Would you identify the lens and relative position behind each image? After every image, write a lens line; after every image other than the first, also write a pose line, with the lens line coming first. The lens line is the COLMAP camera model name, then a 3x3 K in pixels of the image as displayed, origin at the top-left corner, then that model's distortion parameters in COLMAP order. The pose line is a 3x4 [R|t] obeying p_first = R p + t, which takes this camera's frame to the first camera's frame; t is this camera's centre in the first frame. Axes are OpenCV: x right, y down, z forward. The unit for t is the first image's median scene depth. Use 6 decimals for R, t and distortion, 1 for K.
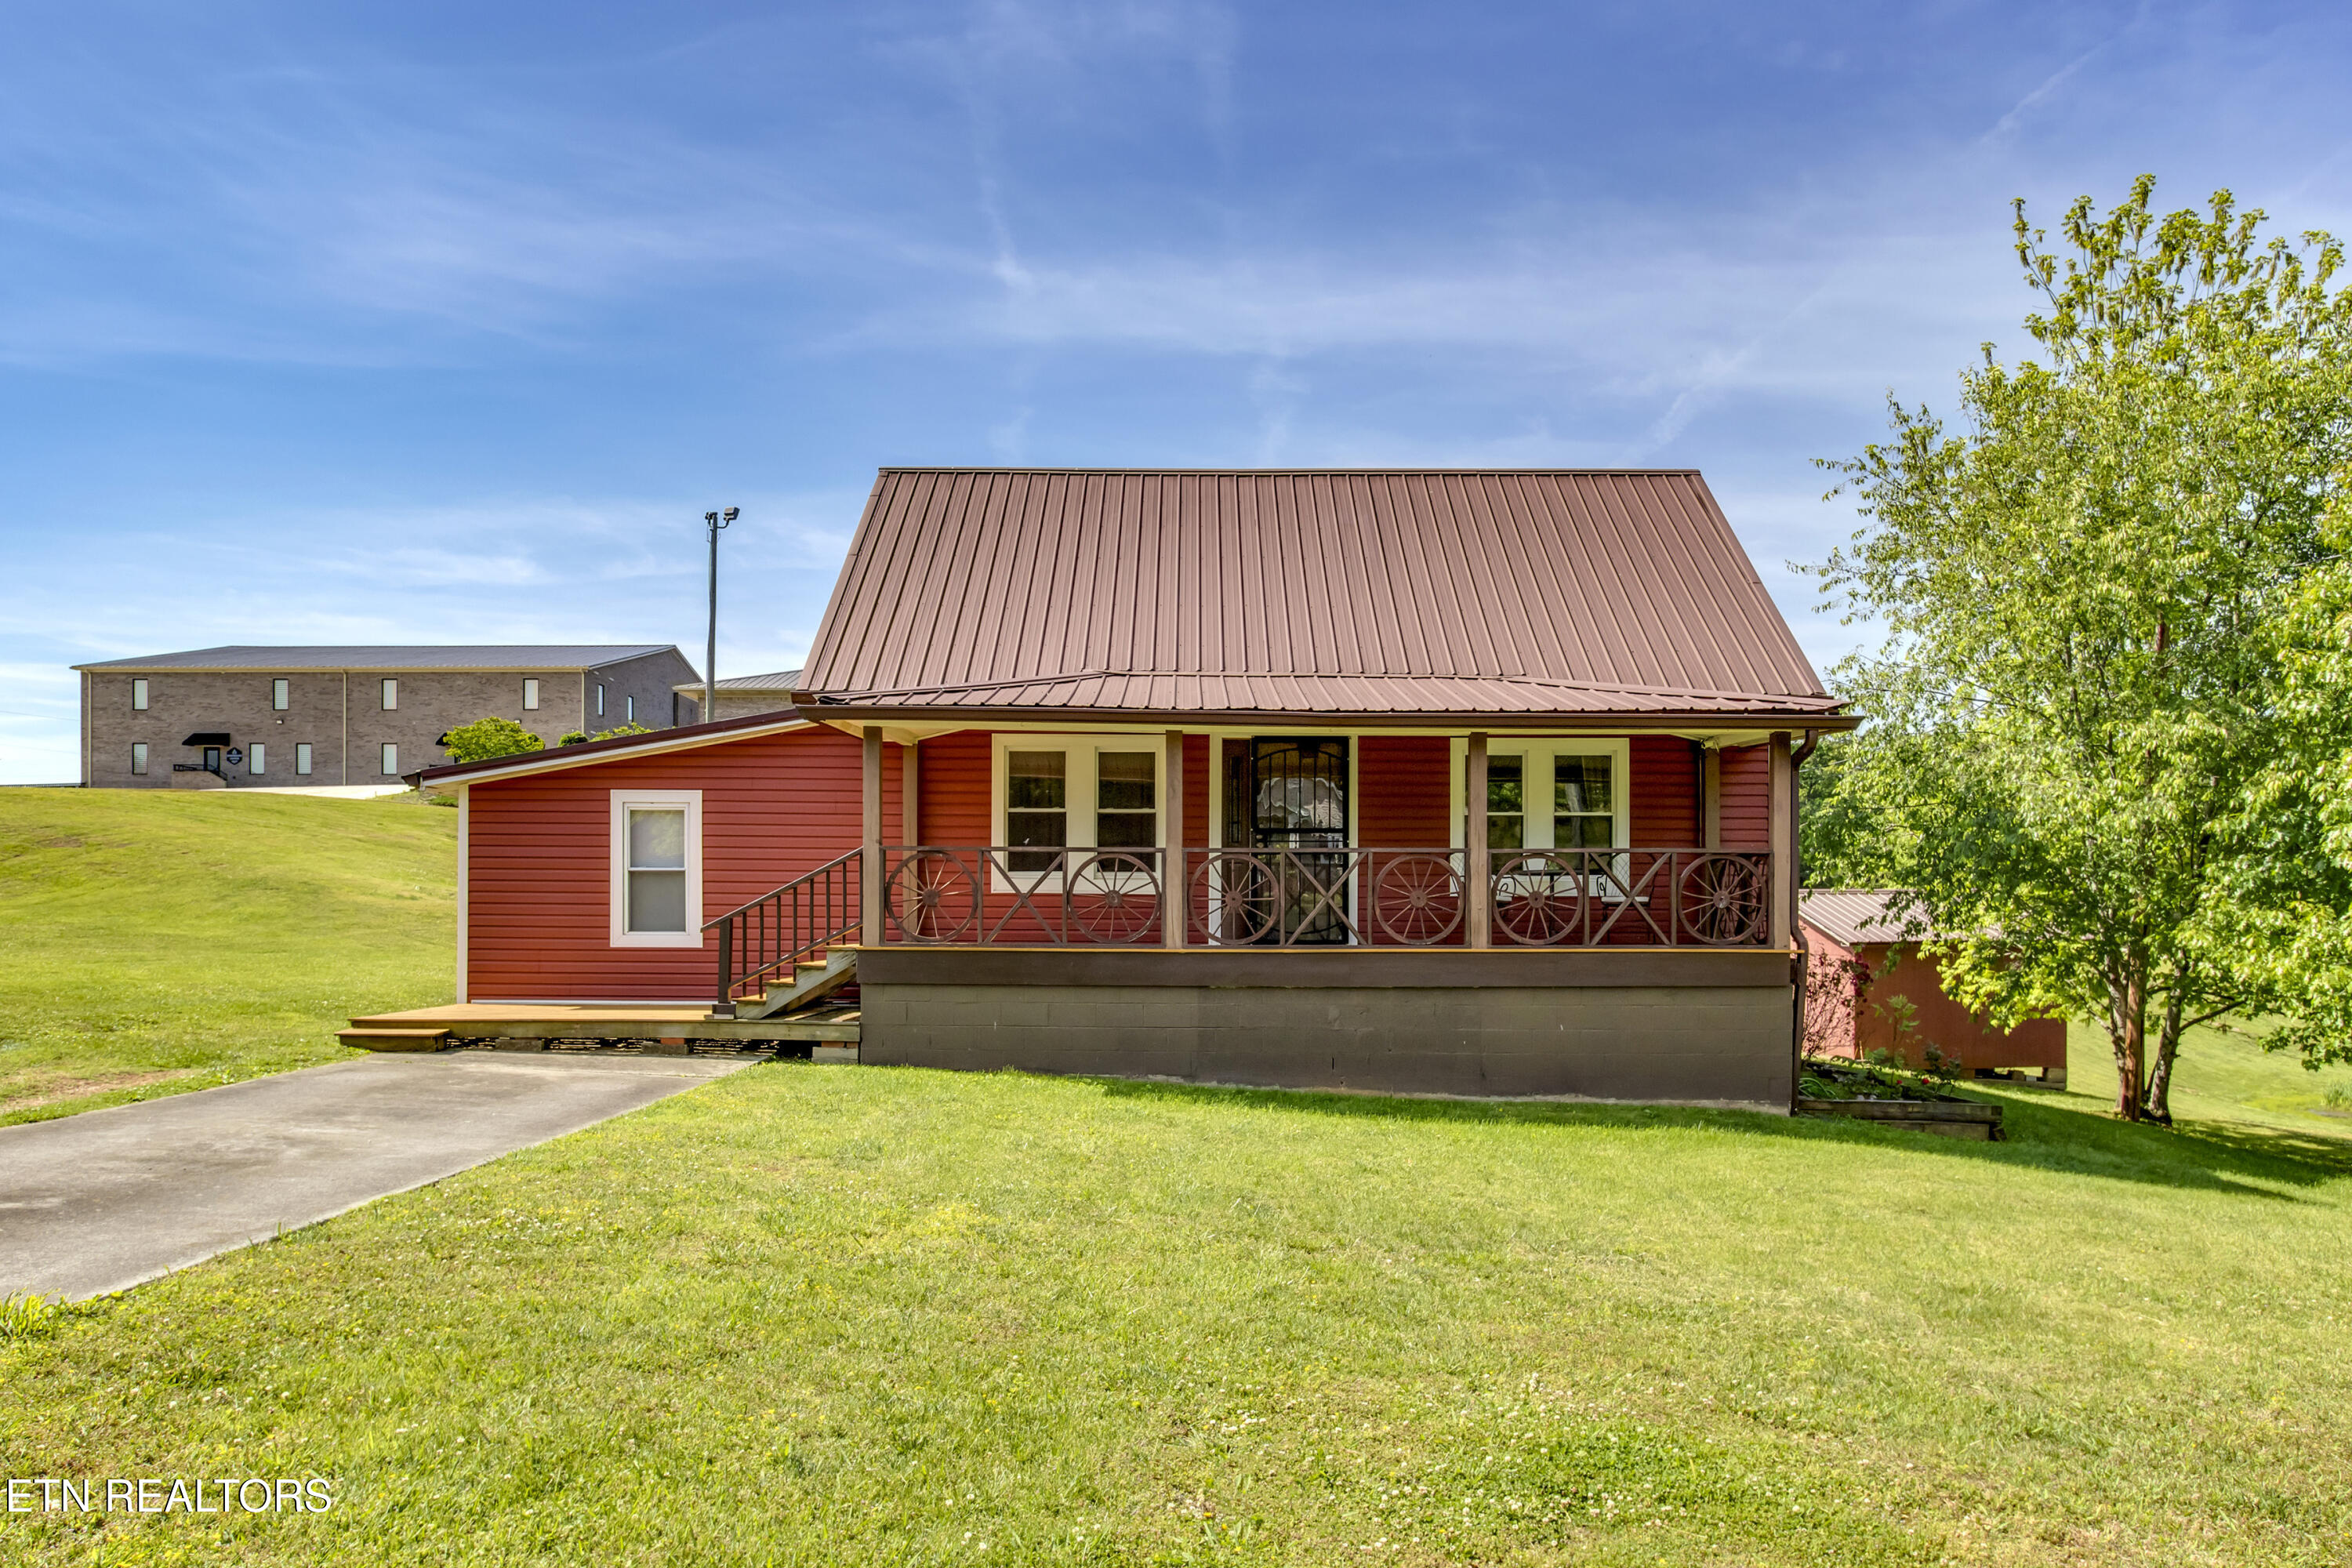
lens RADIAL K [[1623.3, 0, 1182.6], [0, 1623.3, 912.9], [0, 0, 1]] dist [-0.009311, 0.000008]
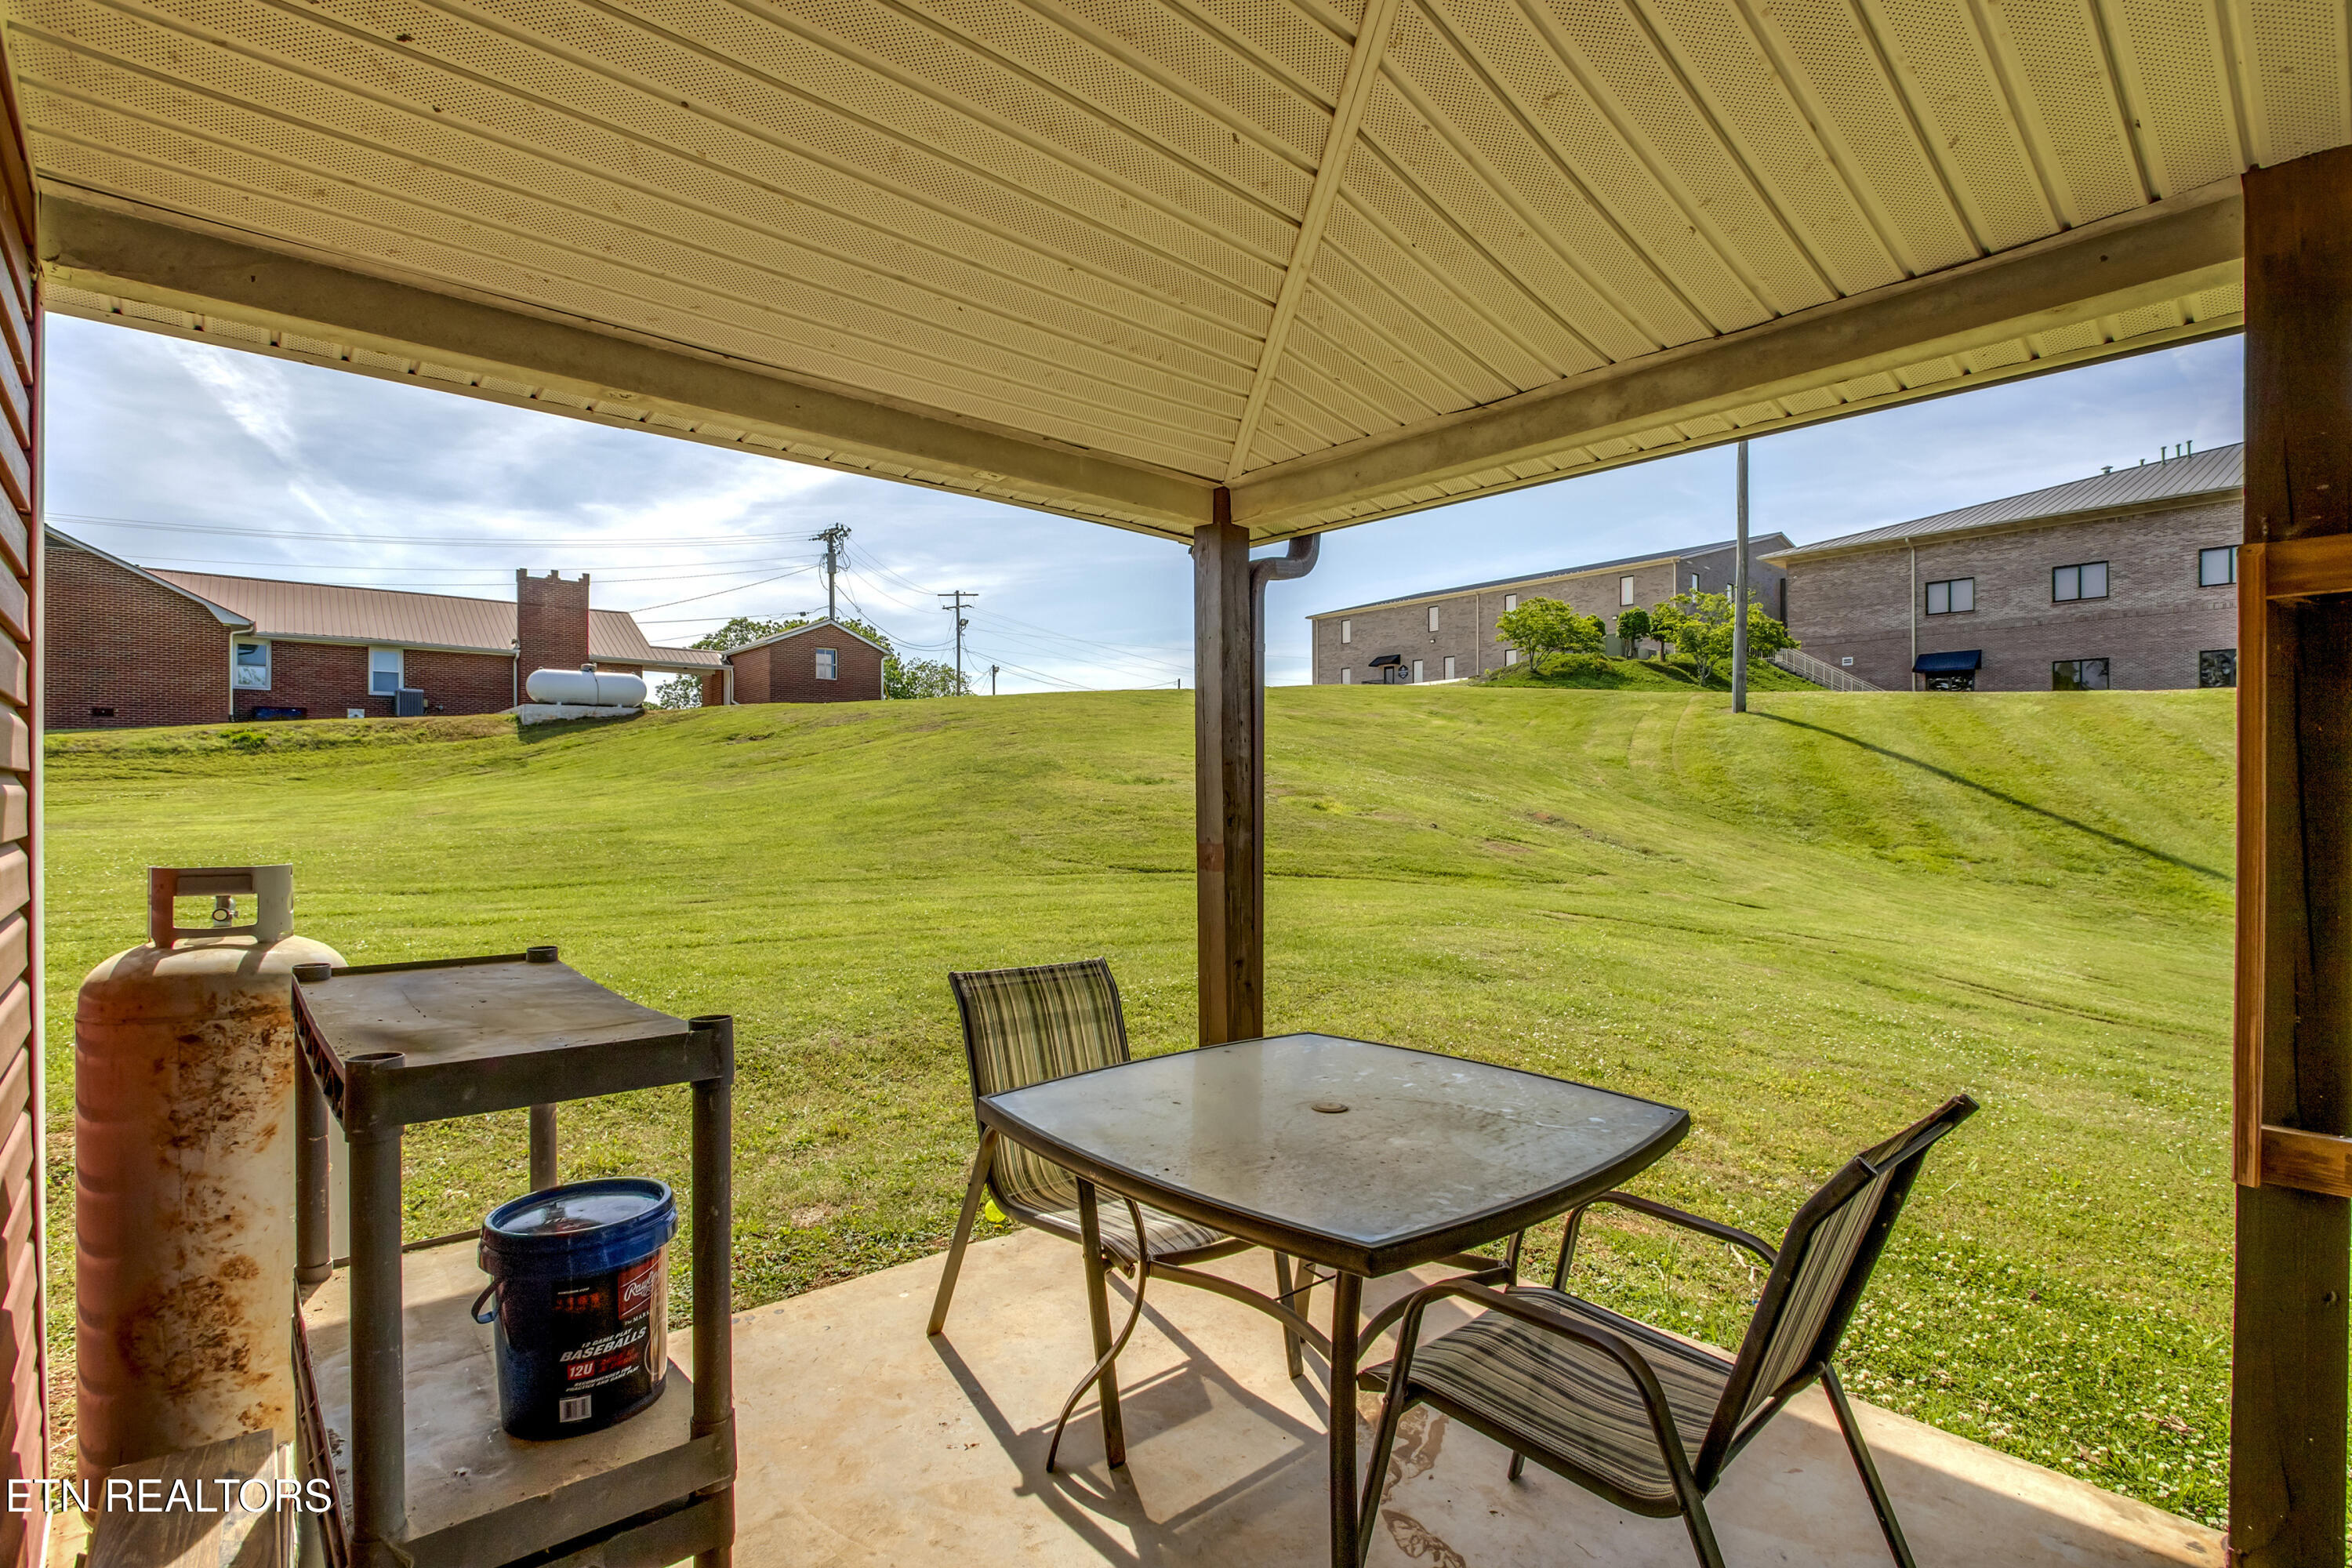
lens RADIAL K [[1121.1, 0, 1185.4], [0, 1121.1, 797.5], [0, 0, 1]] dist [-0.006714, -0.000489]
pose [[0.668891, -0.005616, -0.743340, -0.260853], [0.010915, 0.999938, 0.002267, -0.010415], [0.743281, -0.009630, 0.668910, 1.623232]]
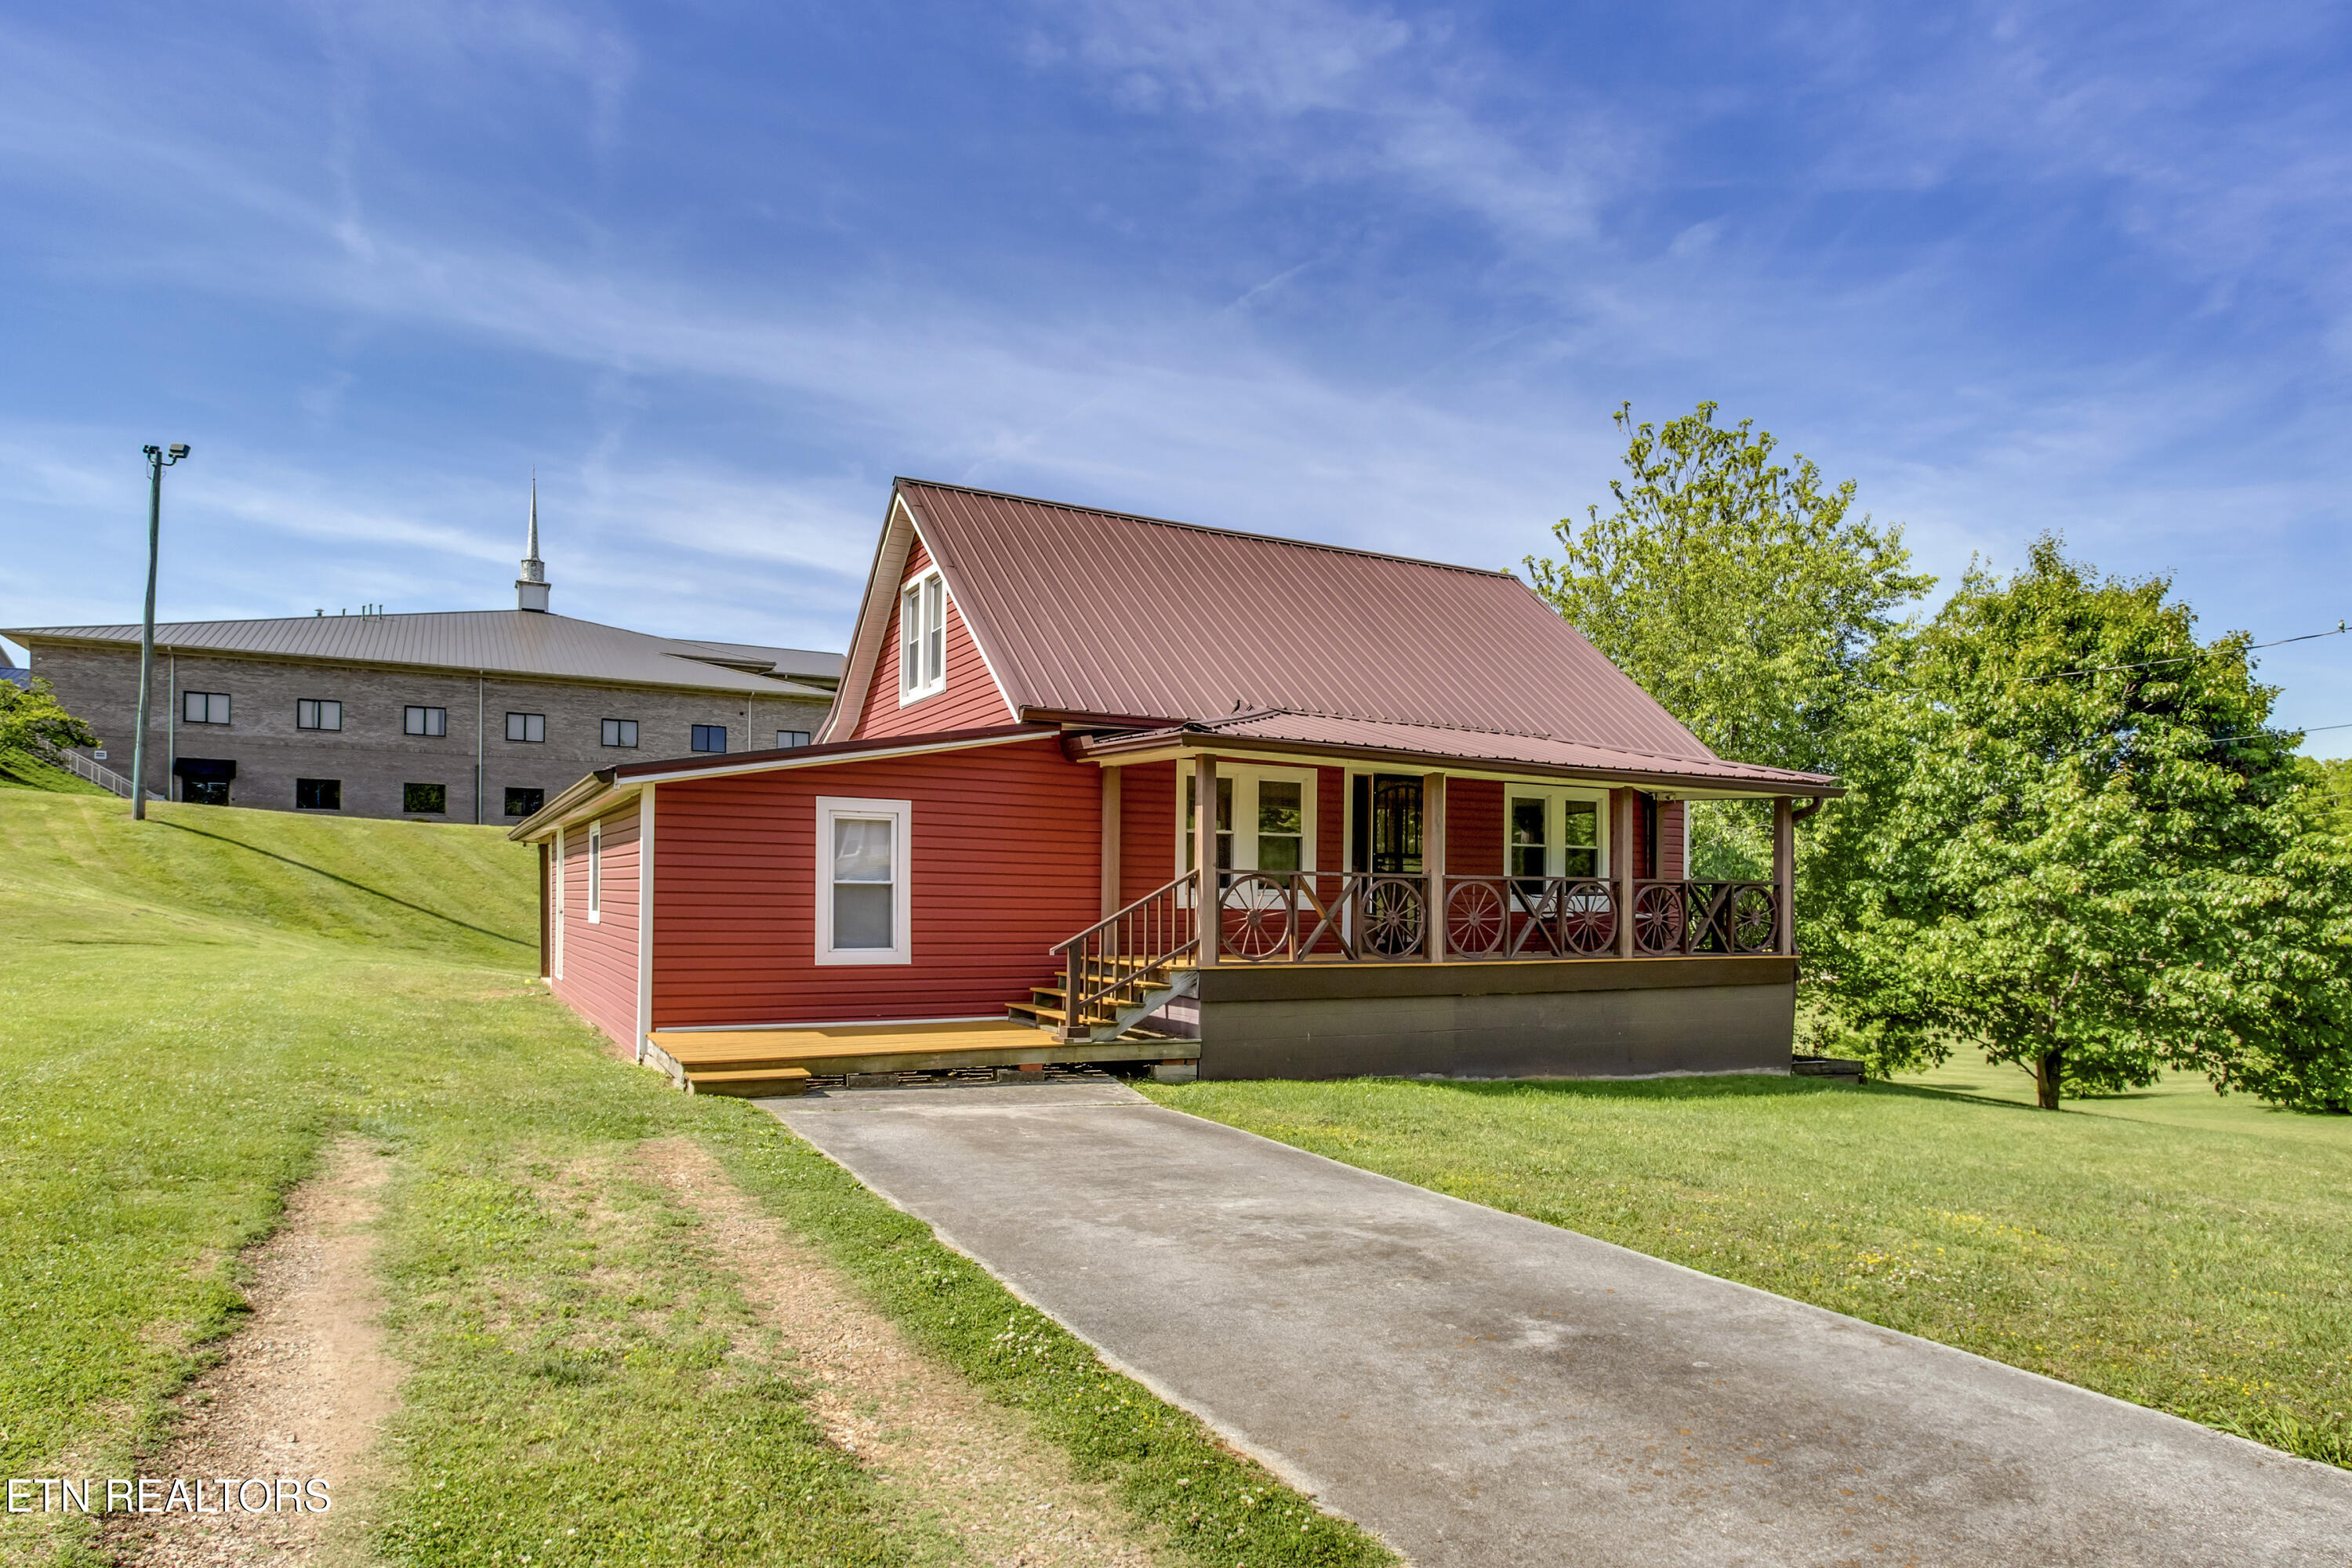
lens RADIAL K [[1369.5, 0, 1193.2], [0, 1369.5, 894.6], [0, 0, 1]] dist [-0.014121, 0.001768]
pose [[0.874144, 0.005760, 0.485633, -0.544488], [-0.009409, 0.999943, 0.005076, -0.025577], [-0.485576, -0.009007, 0.874148, 0.206936]]
